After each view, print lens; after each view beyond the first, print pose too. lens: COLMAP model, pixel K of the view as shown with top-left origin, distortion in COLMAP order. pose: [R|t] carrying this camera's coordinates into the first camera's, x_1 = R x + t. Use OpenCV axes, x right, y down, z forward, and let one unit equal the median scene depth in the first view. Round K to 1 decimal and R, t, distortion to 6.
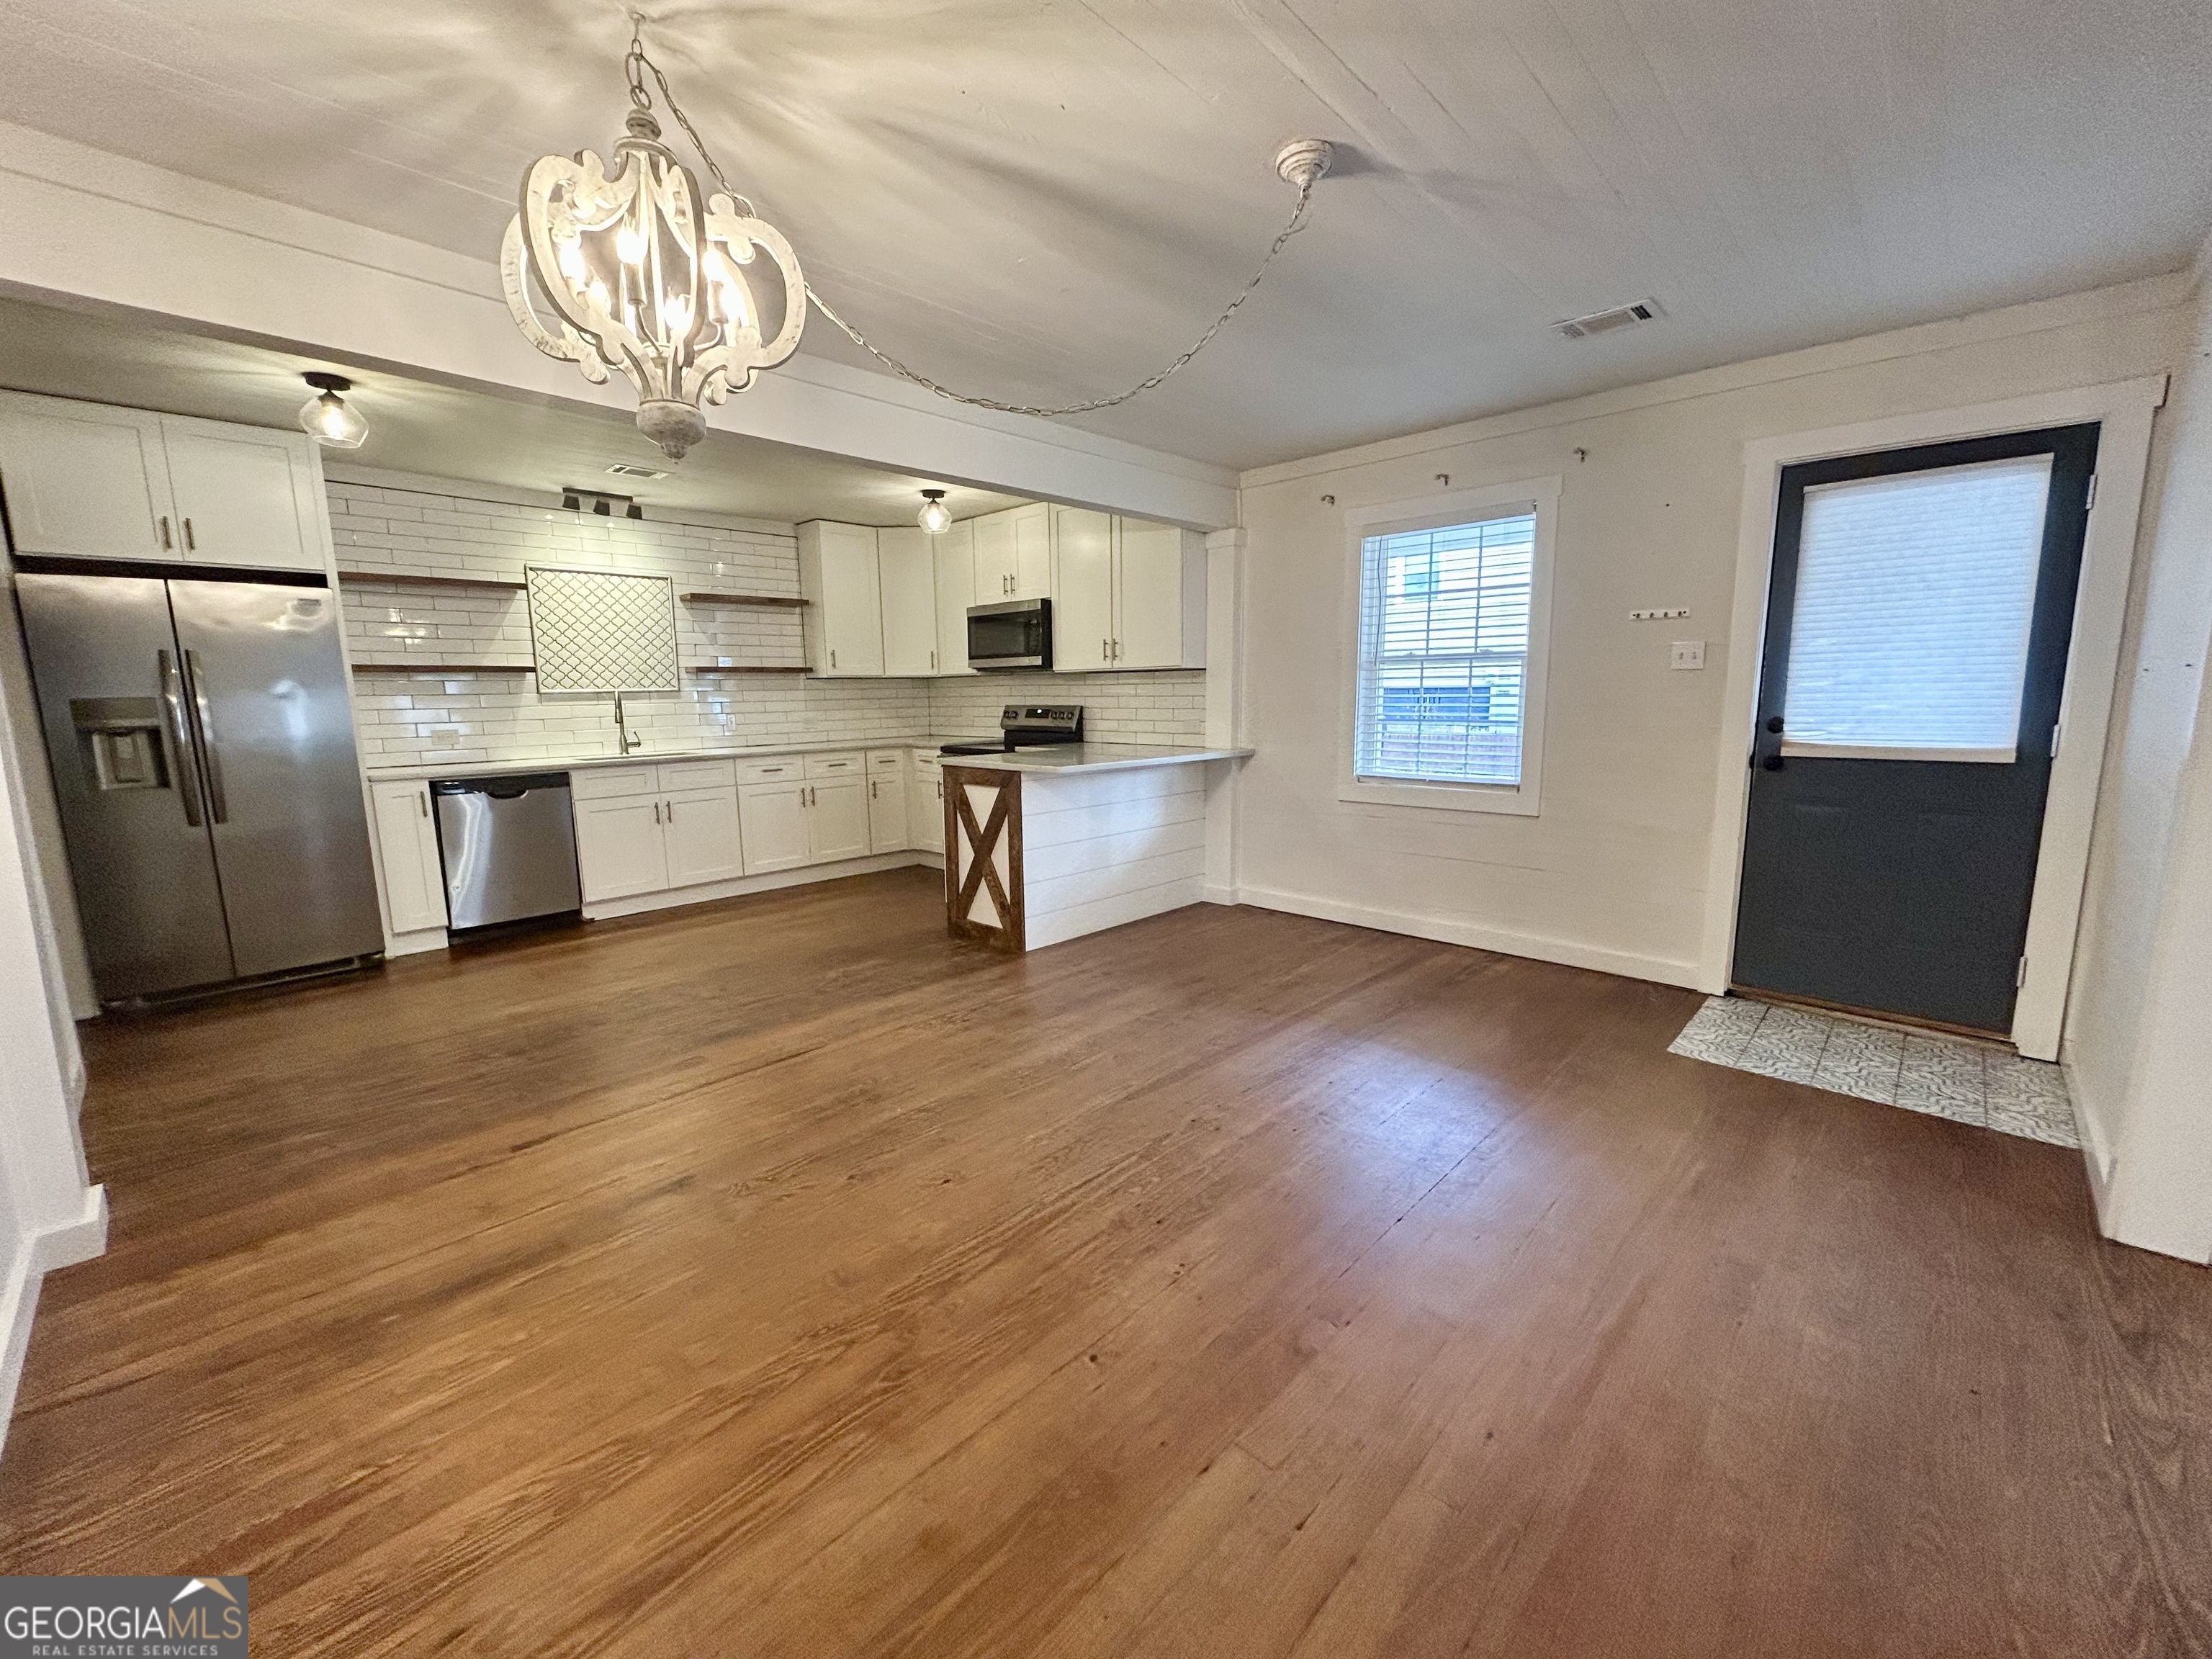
lens RADIAL K [[889.6, 0, 1107.3], [0, 889.6, 826.2], [0, 0, 1]] dist [0.001983, 0.000702]
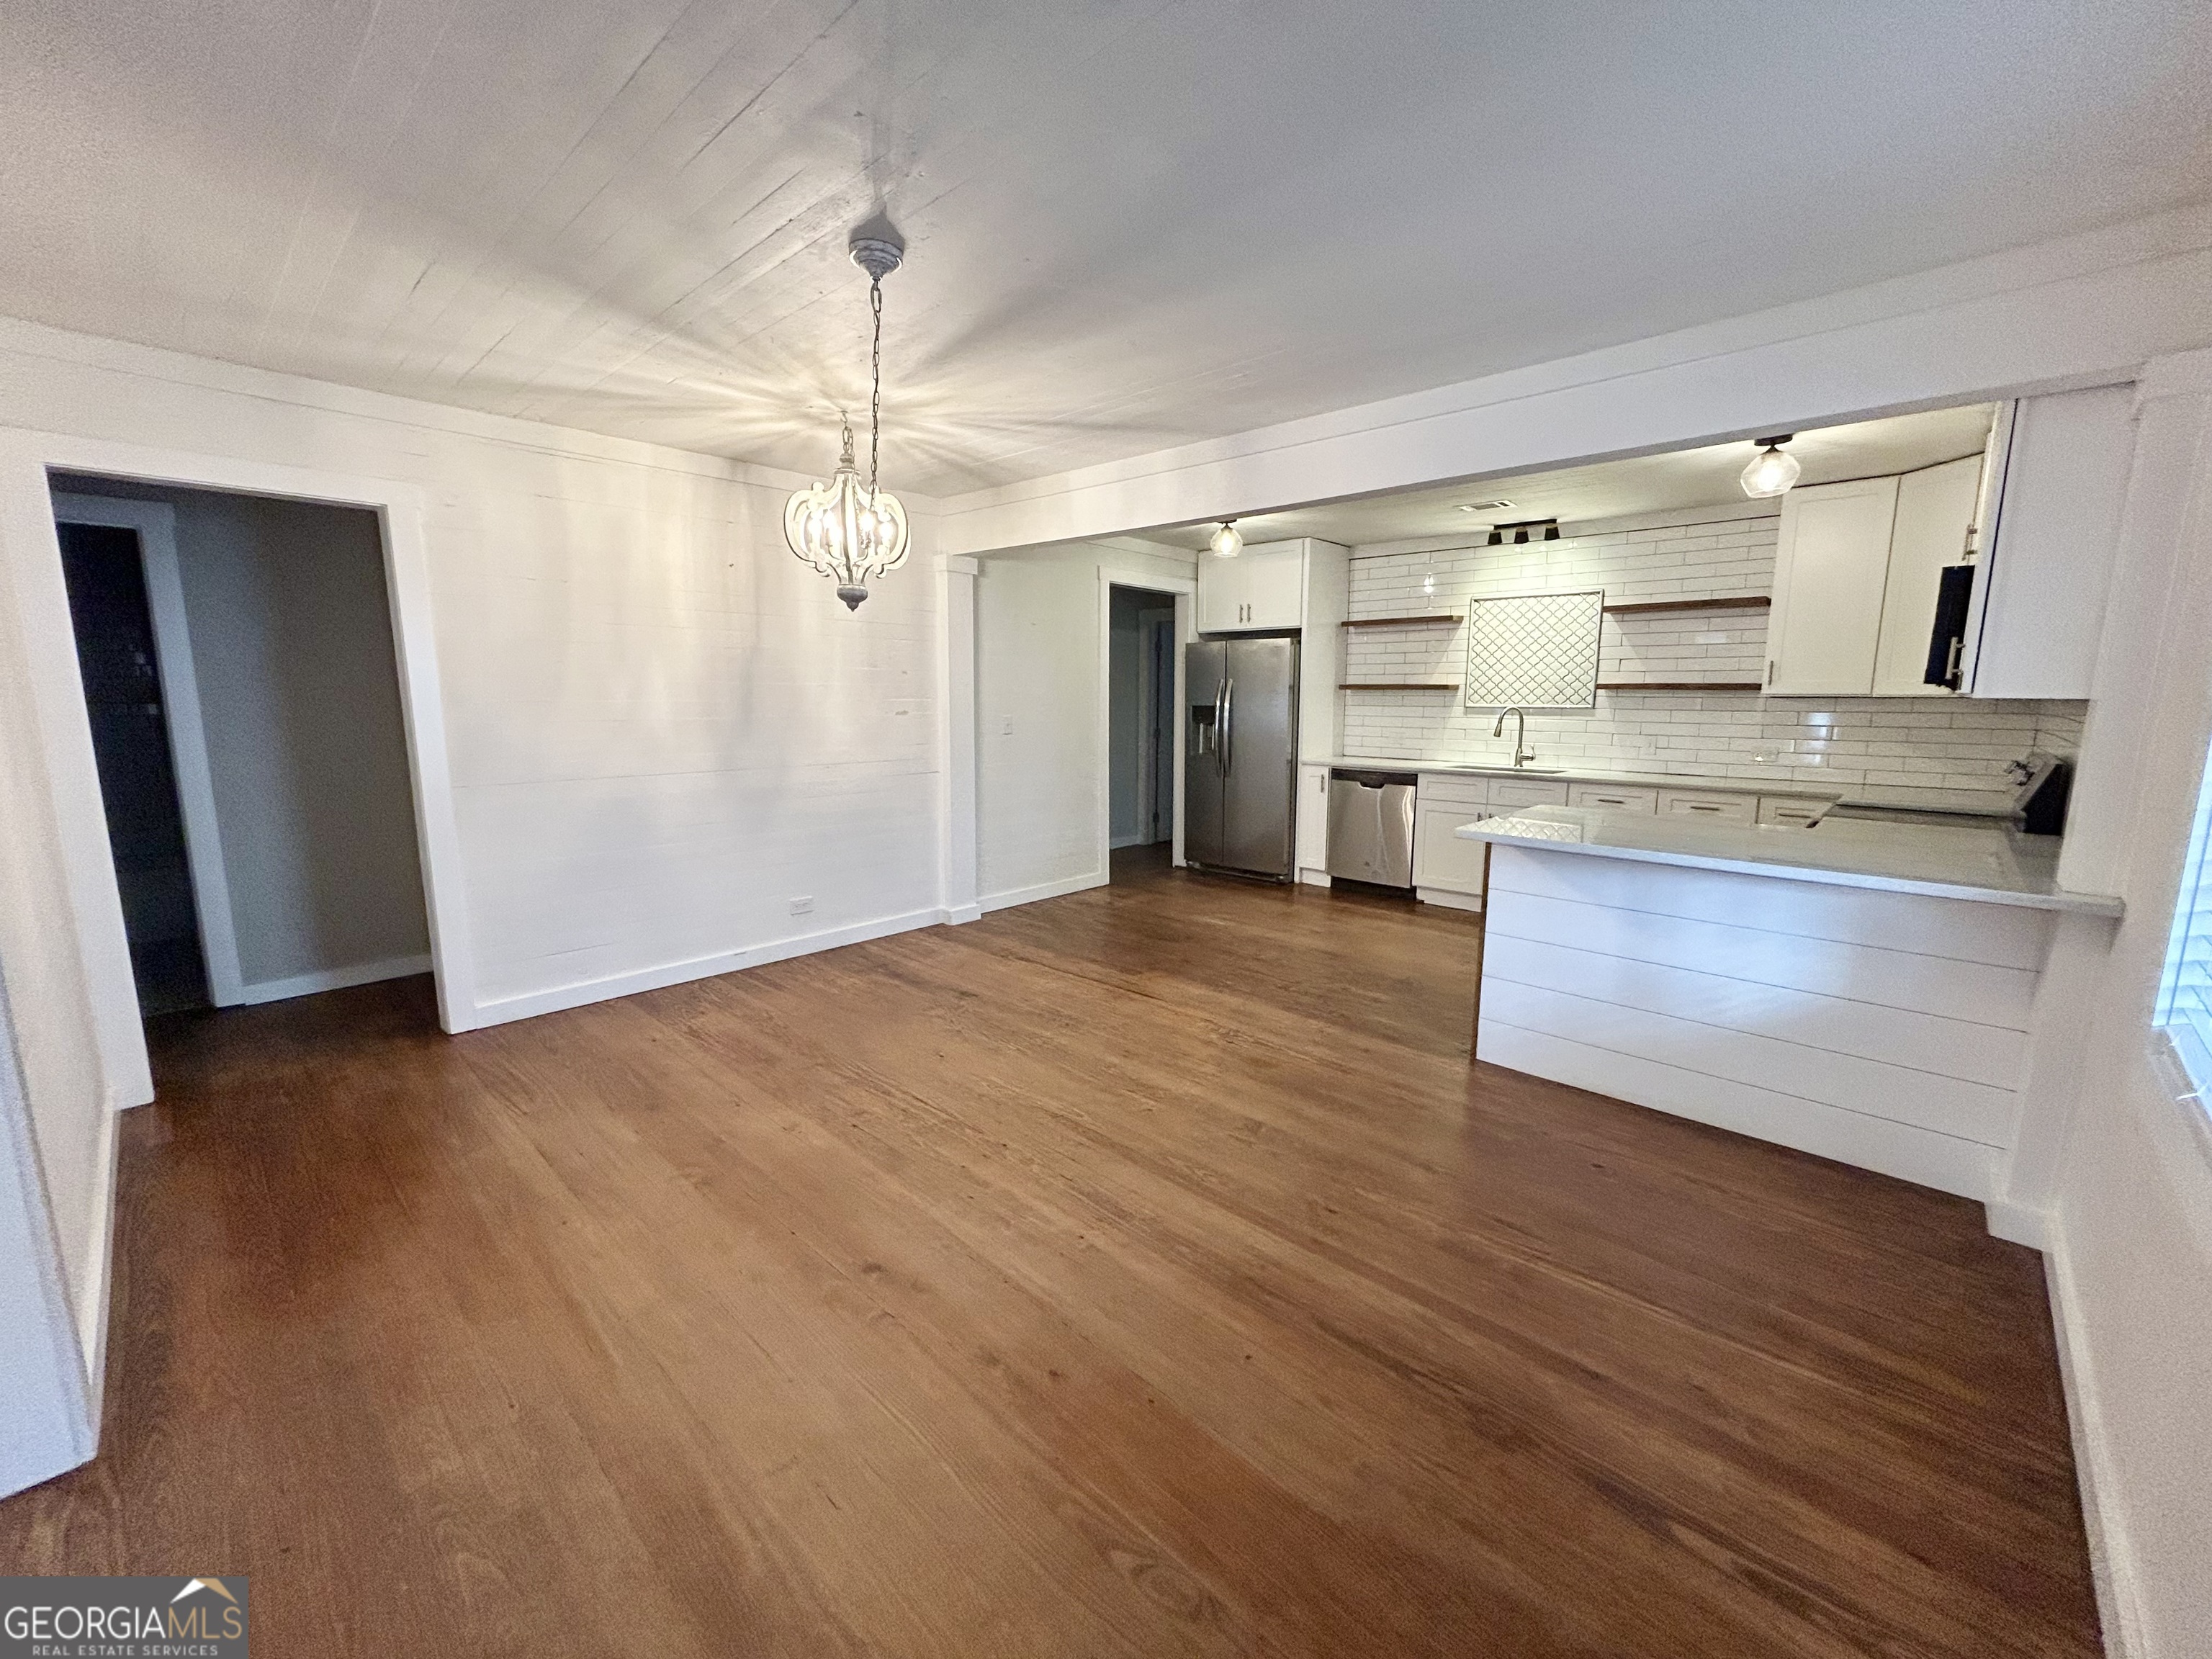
lens RADIAL K [[889.6, 0, 1106.7], [0, 889.6, 829.5], [0, 0, 1]] dist [0.001983, 0.000702]
pose [[0.009459, 0.170120, -0.985378, 0.575673], [-0.156111, 0.973591, 0.166586, -0.121439], [0.987694, 0.152252, 0.035767, 0.551858]]
